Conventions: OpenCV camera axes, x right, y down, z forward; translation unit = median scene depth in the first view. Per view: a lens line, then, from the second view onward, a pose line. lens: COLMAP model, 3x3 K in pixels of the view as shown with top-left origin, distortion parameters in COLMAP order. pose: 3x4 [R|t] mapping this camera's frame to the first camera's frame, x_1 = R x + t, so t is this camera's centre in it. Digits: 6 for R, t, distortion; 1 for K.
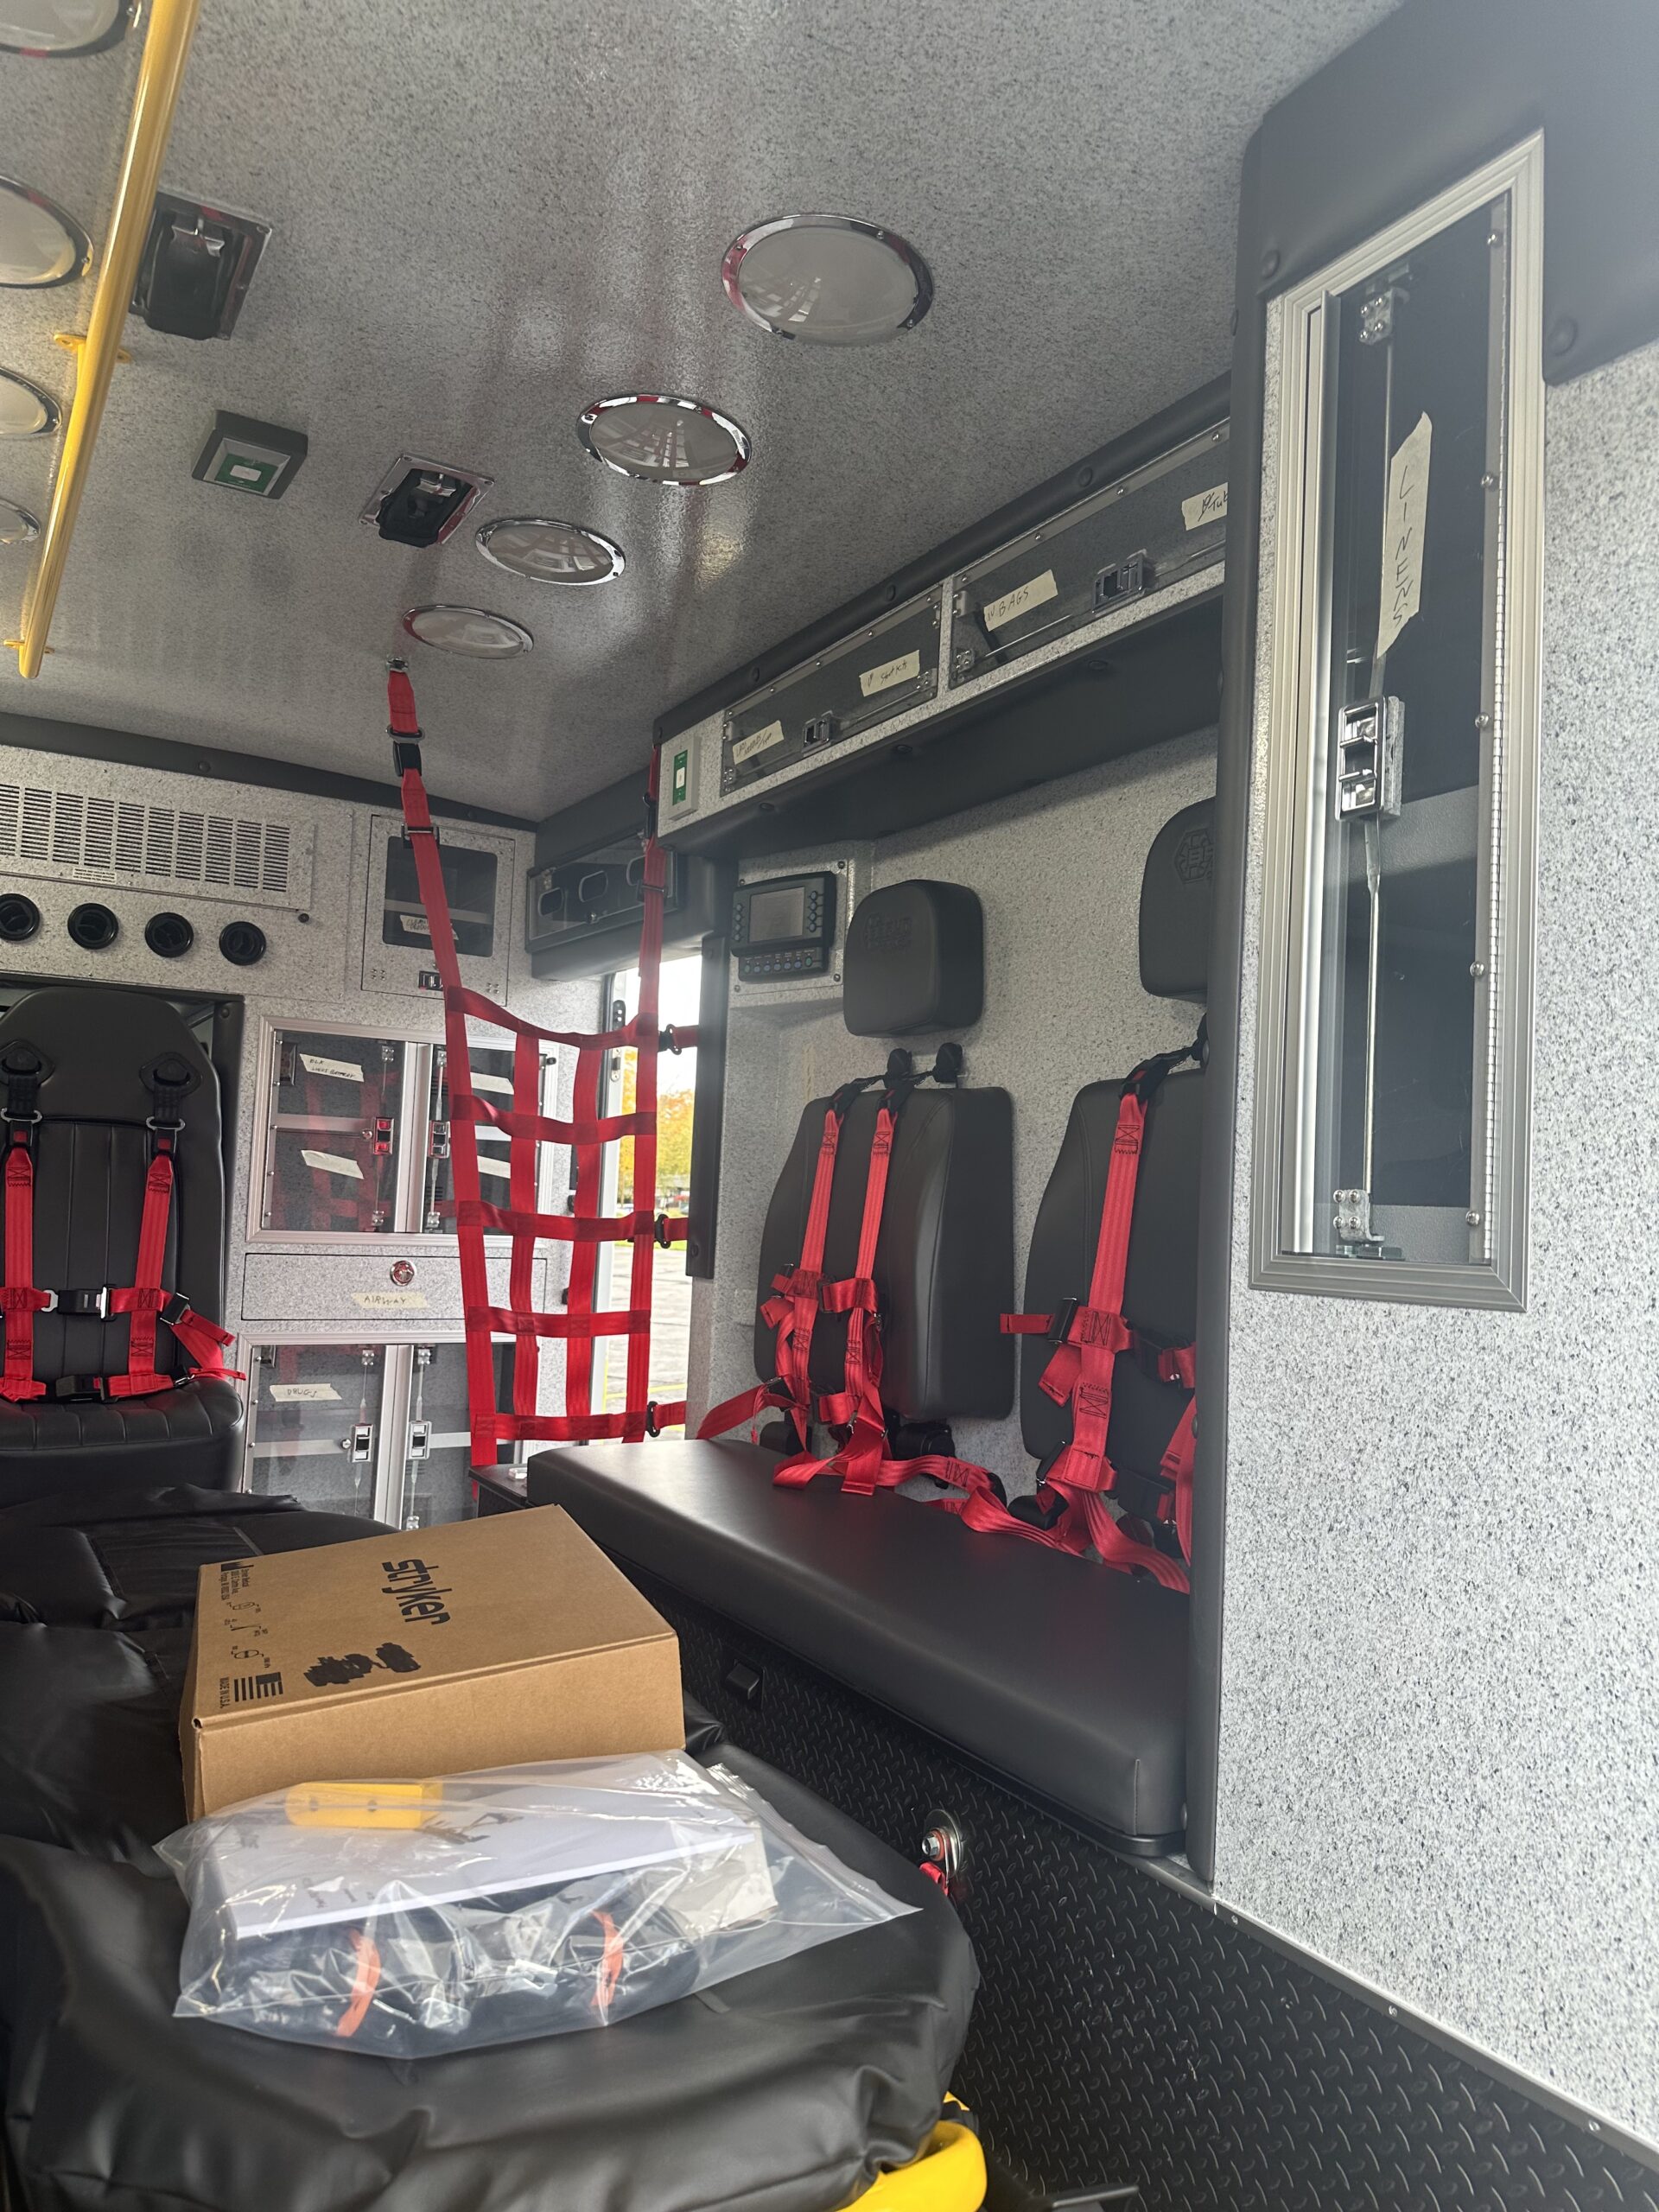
lens RADIAL K [[1541.7, 0, 829.5], [0, 1541.7, 1106.0], [0, 0, 1]] dist [-0.036466, 0.000285]
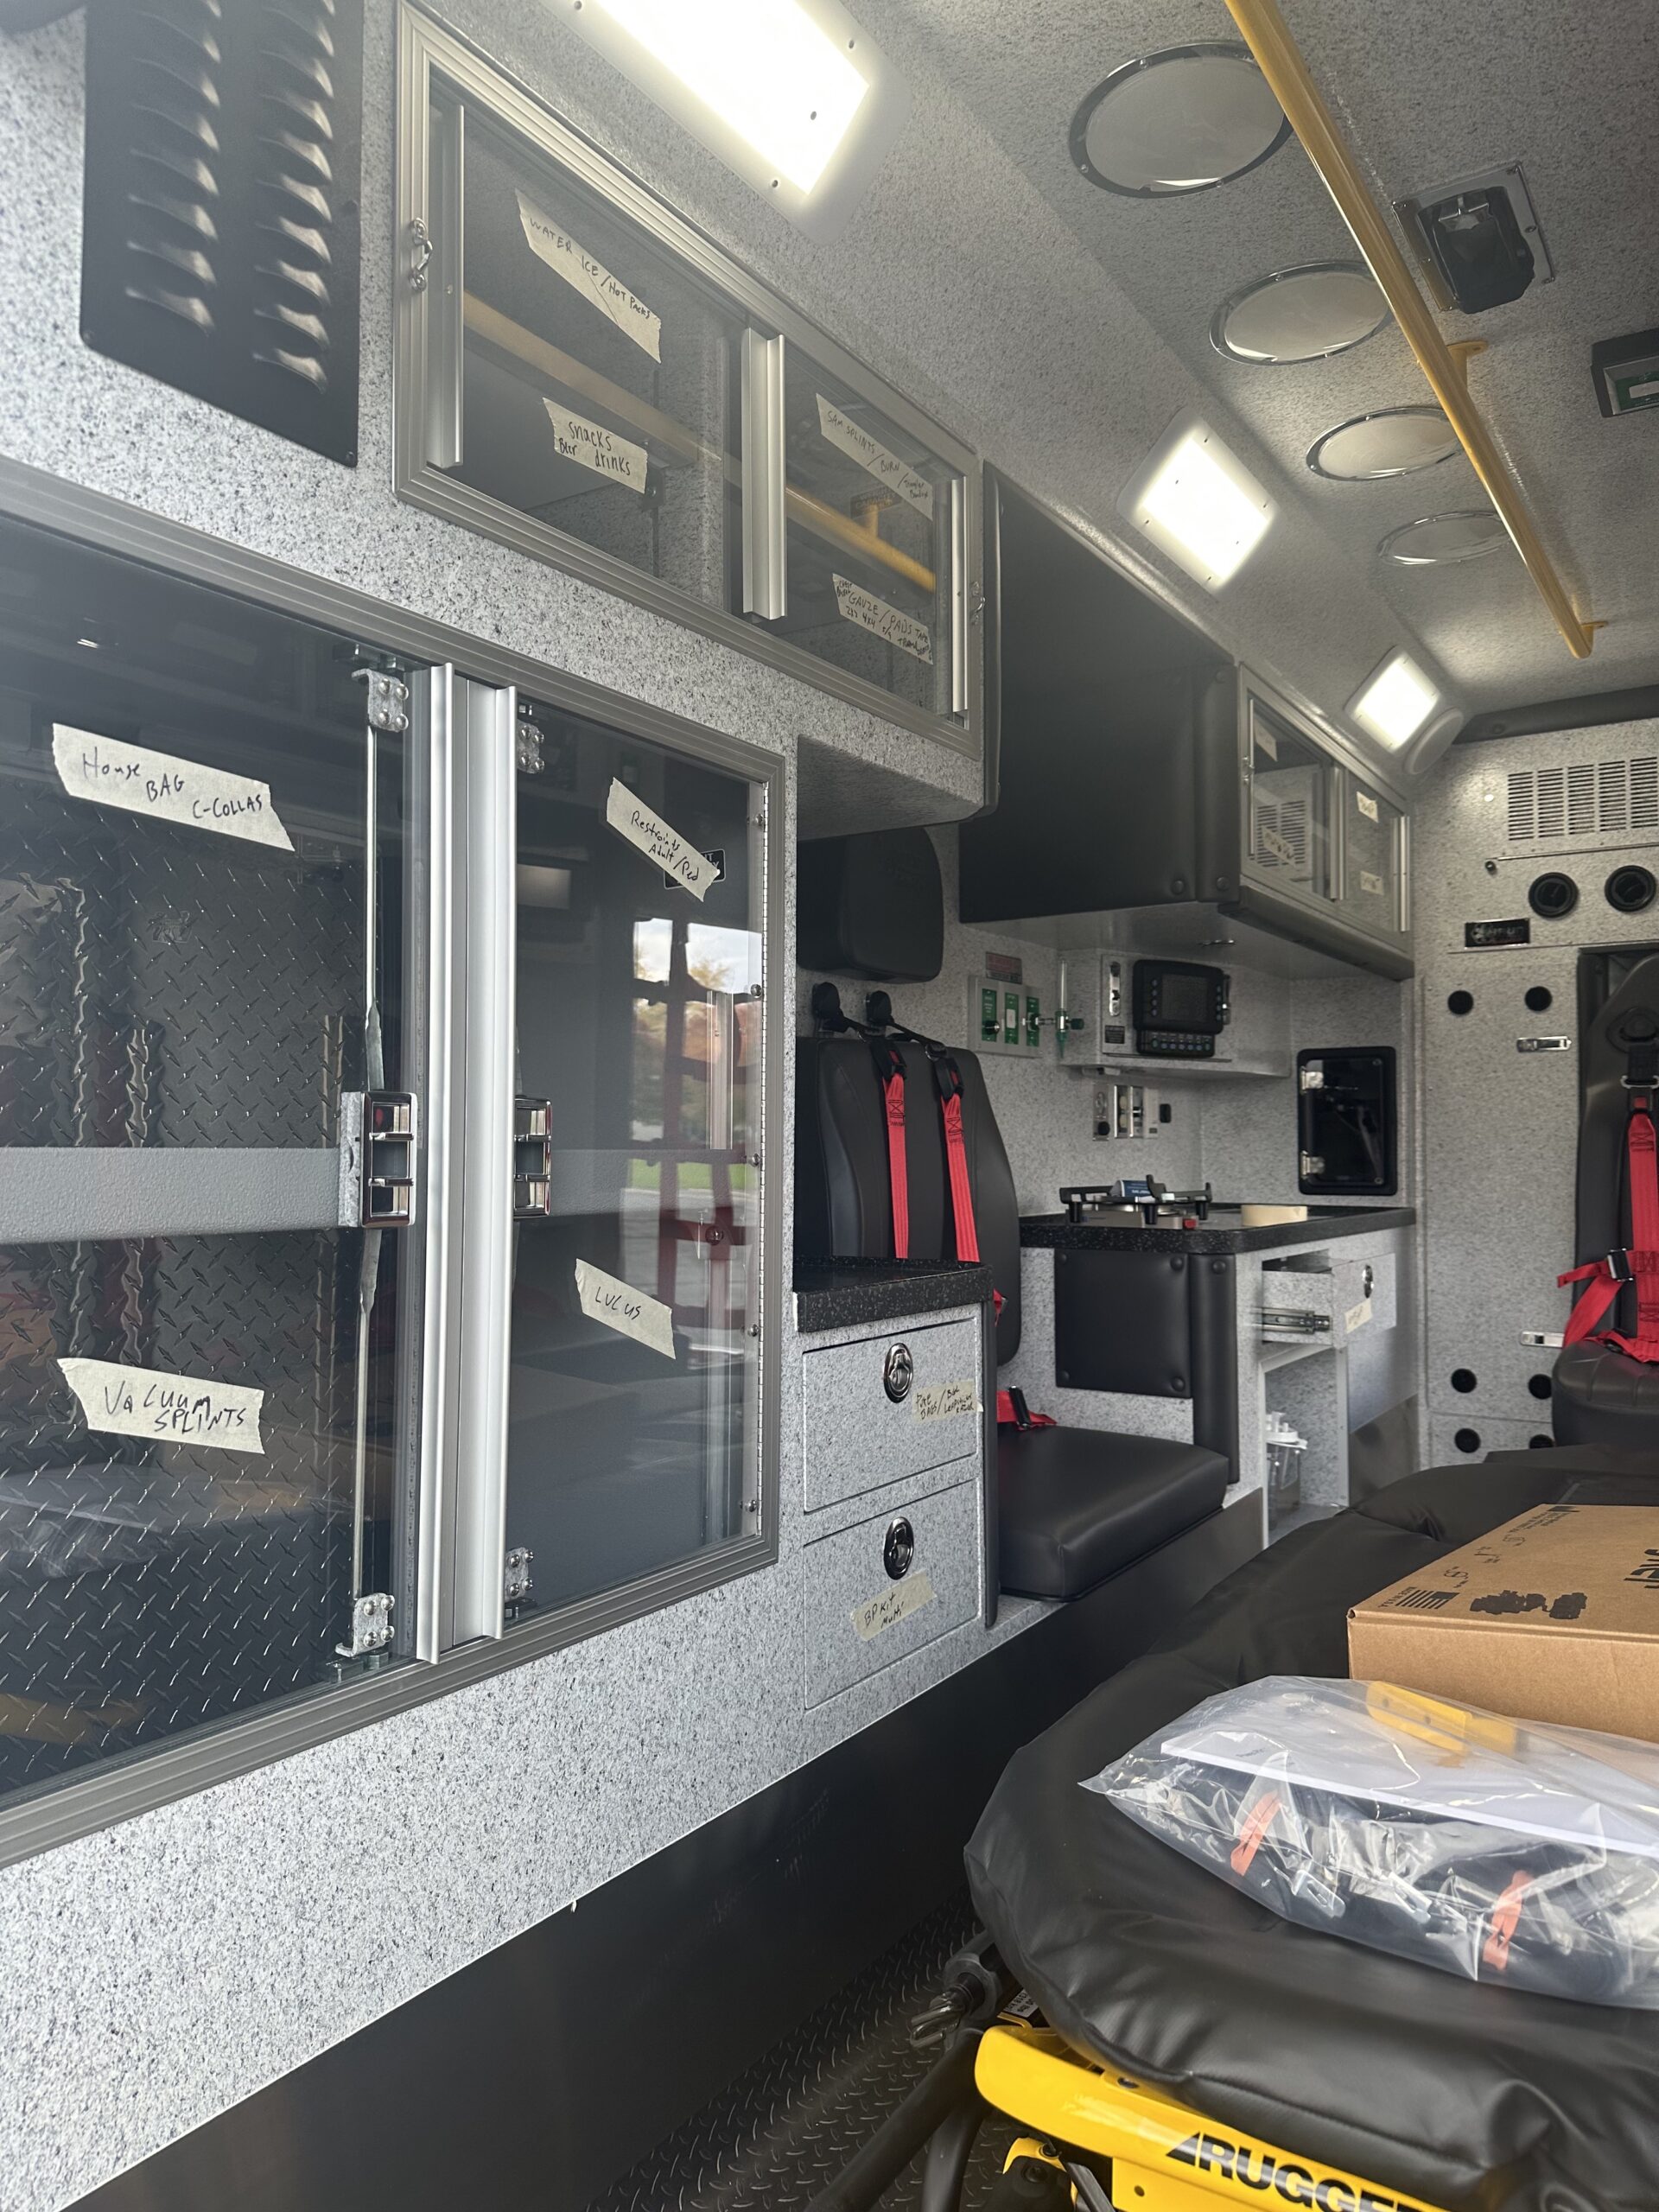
lens RADIAL K [[1568.7, 0, 912.6], [0, 1568.7, 1105.2], [0, 0, 1]] dist [0.045778, 0.000745]
pose [[0.482807, -0.066010, -0.873236, 0.432974], [0.079766, 0.996325, -0.031212, 0.043489], [0.872087, -0.054585, 0.486298, 0.169736]]
